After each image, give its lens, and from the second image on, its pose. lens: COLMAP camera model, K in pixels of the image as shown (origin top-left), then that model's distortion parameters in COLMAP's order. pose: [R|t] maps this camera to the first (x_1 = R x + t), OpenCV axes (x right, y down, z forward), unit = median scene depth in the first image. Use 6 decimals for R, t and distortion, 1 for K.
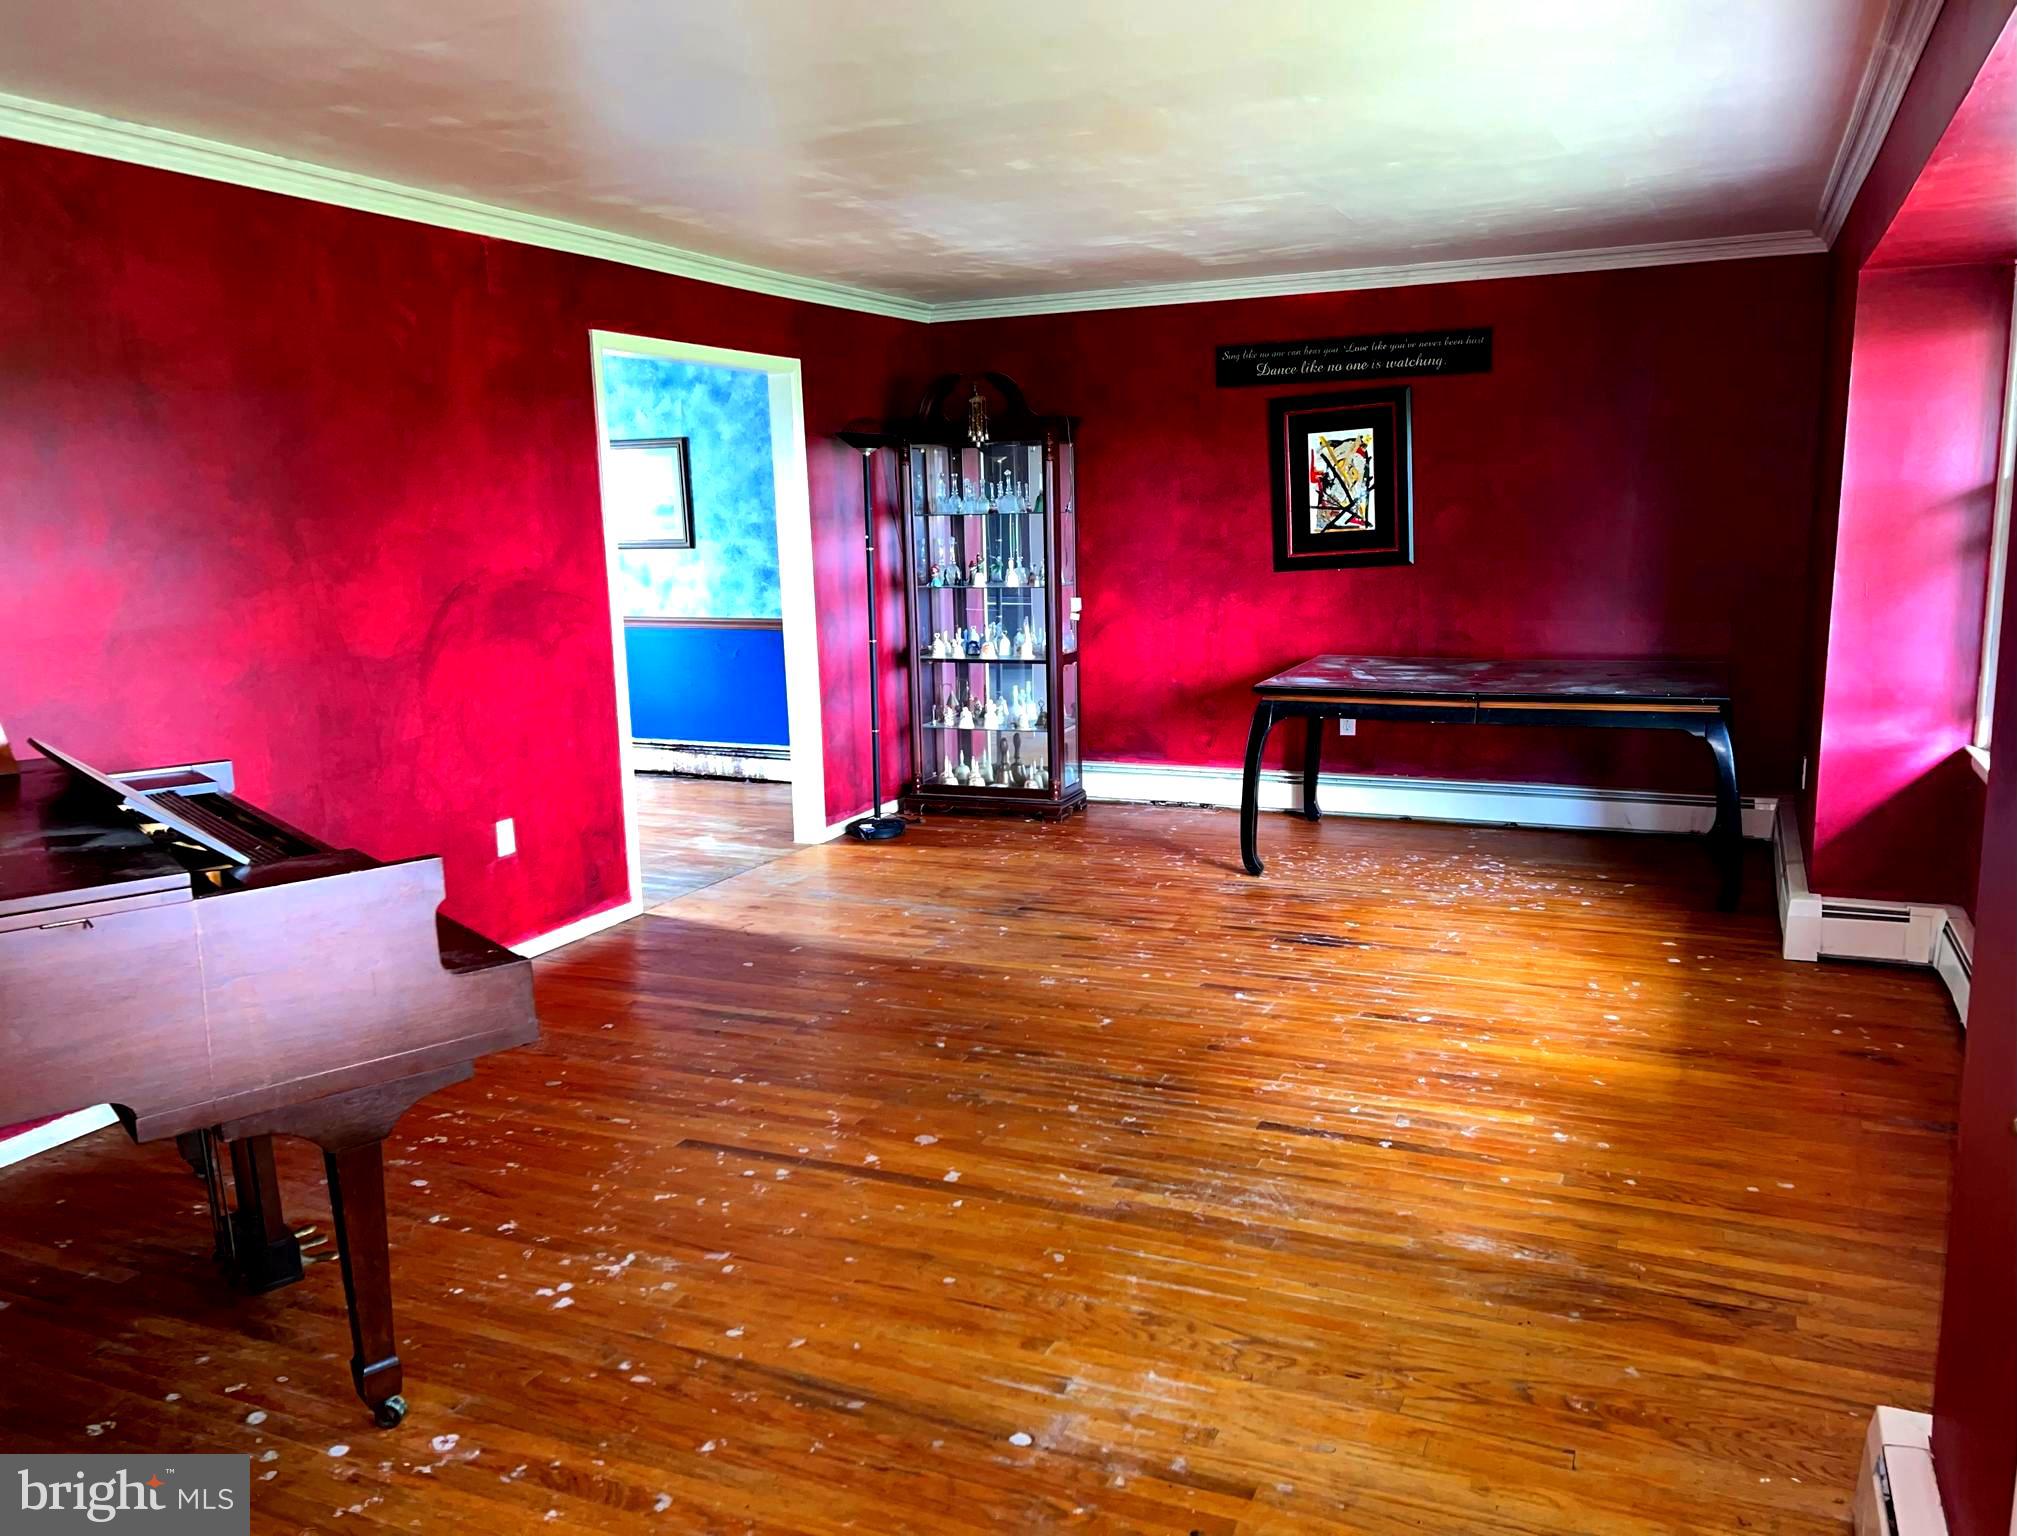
lens RADIAL K [[1580.5, 0, 1011.0], [0, 1580.5, 769.3], [0, 0, 1]] dist [0.030512, -0.002610]
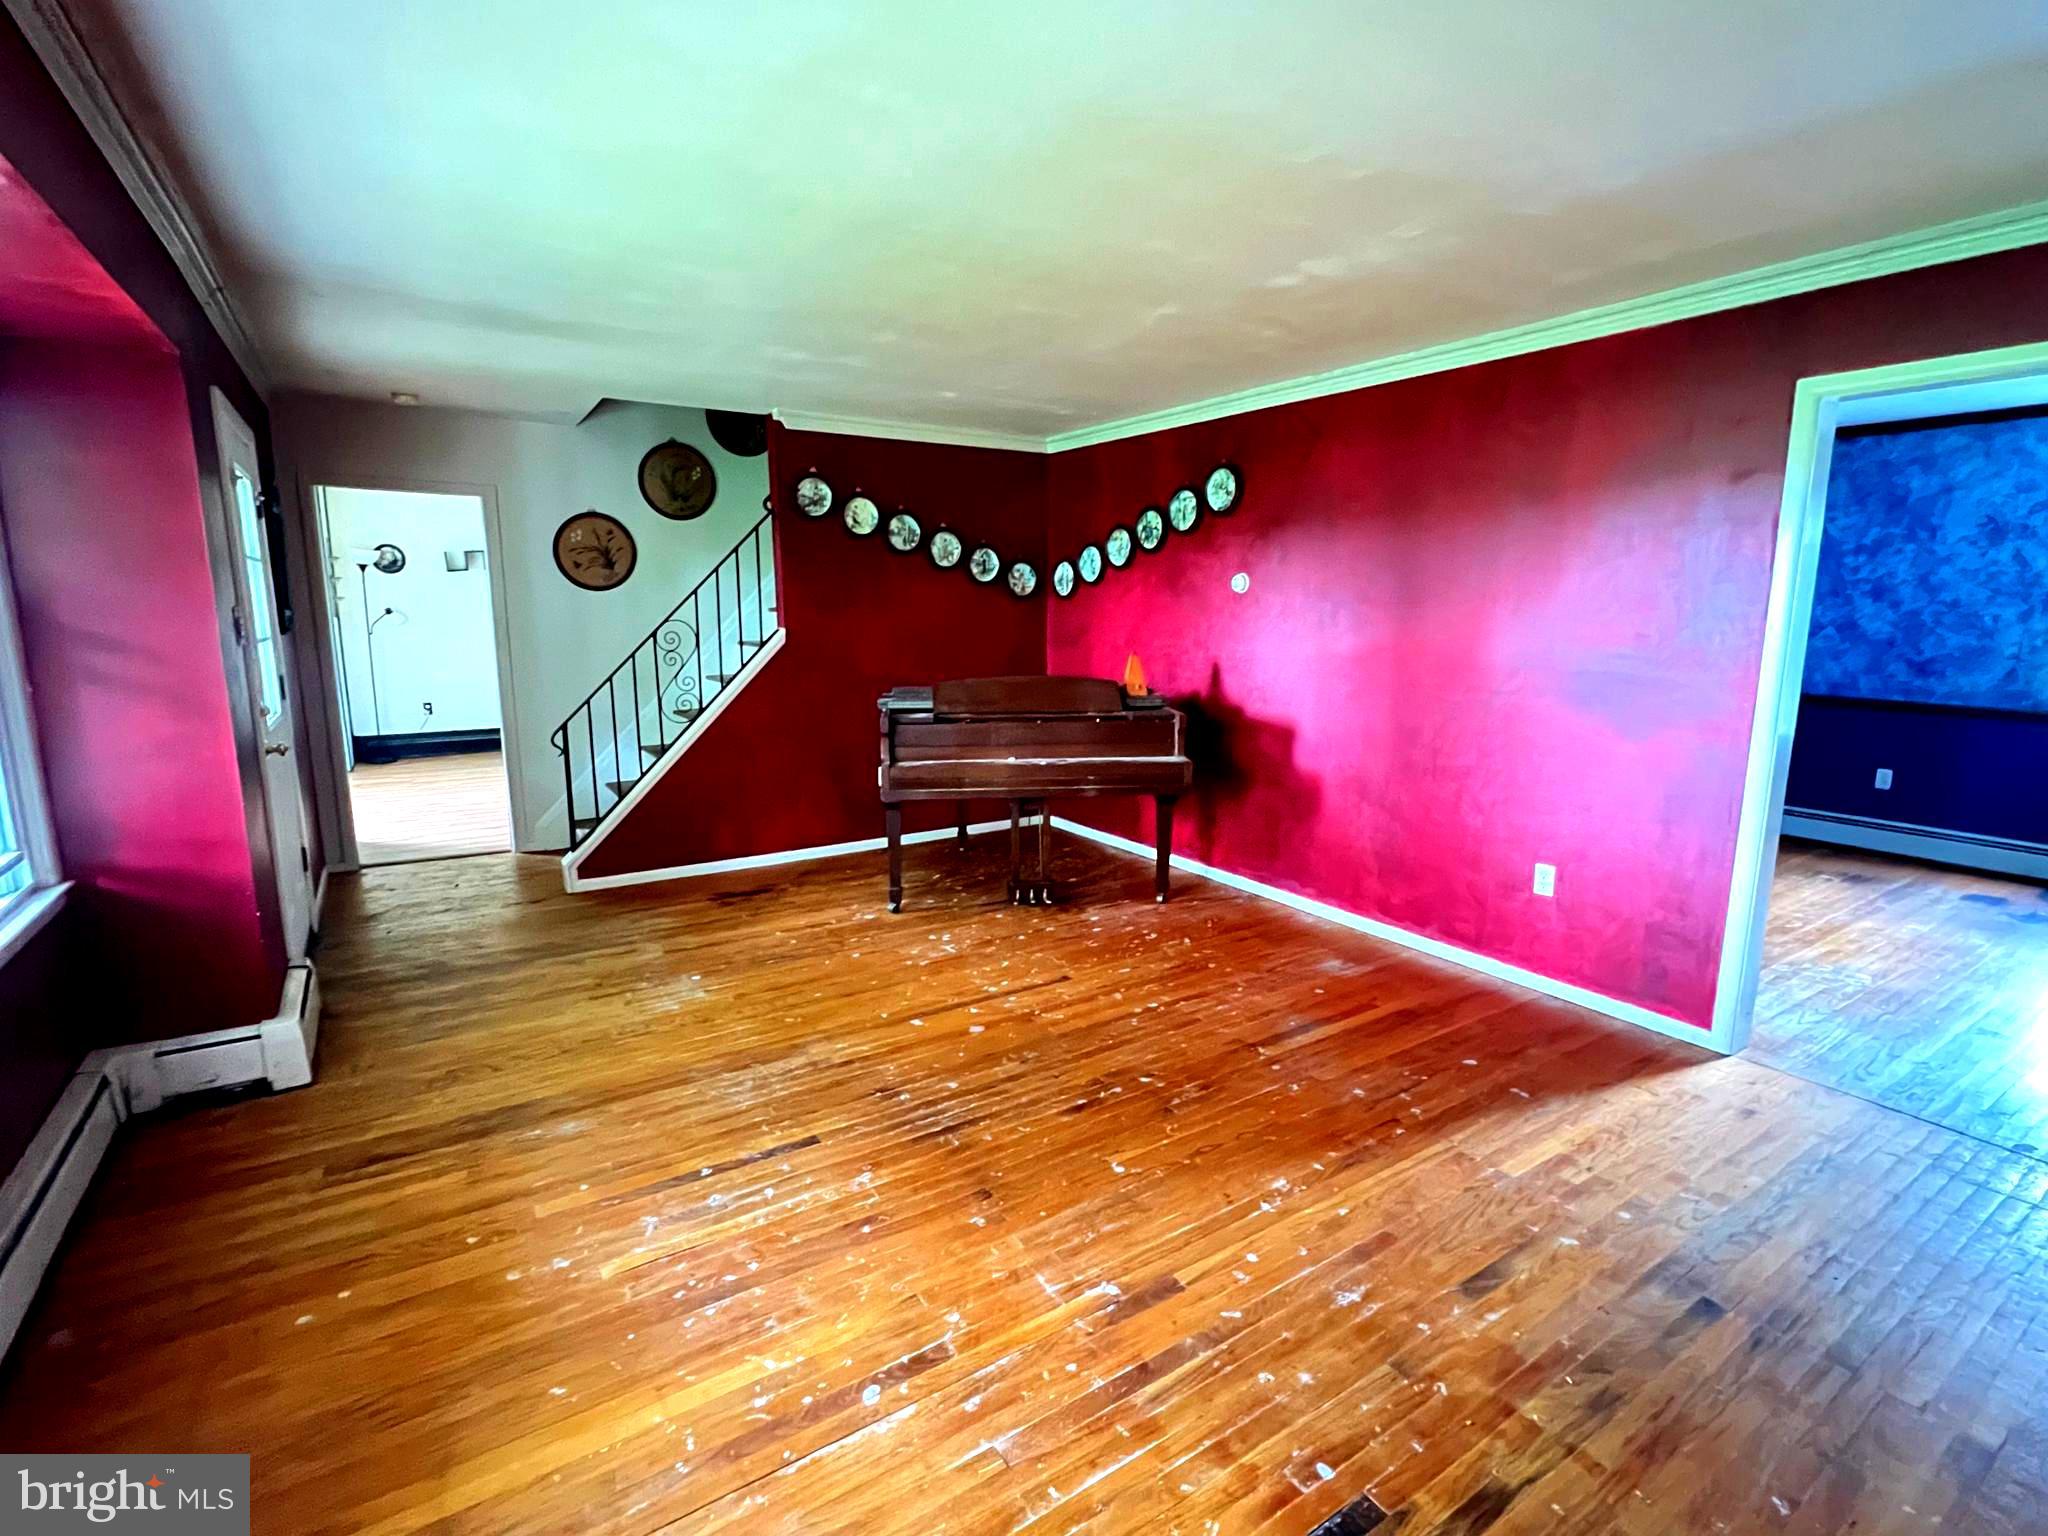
lens RADIAL K [[953.4, 0, 1029.7], [0, 953.4, 767.6], [0, 0, 1]] dist [0.003441, 0.000125]
pose [[-0.538290, 0.171251, -0.825177, 0.609555], [-0.129614, 0.950665, 0.281845, -0.252233], [0.832733, 0.258669, -0.489537, 1.418562]]
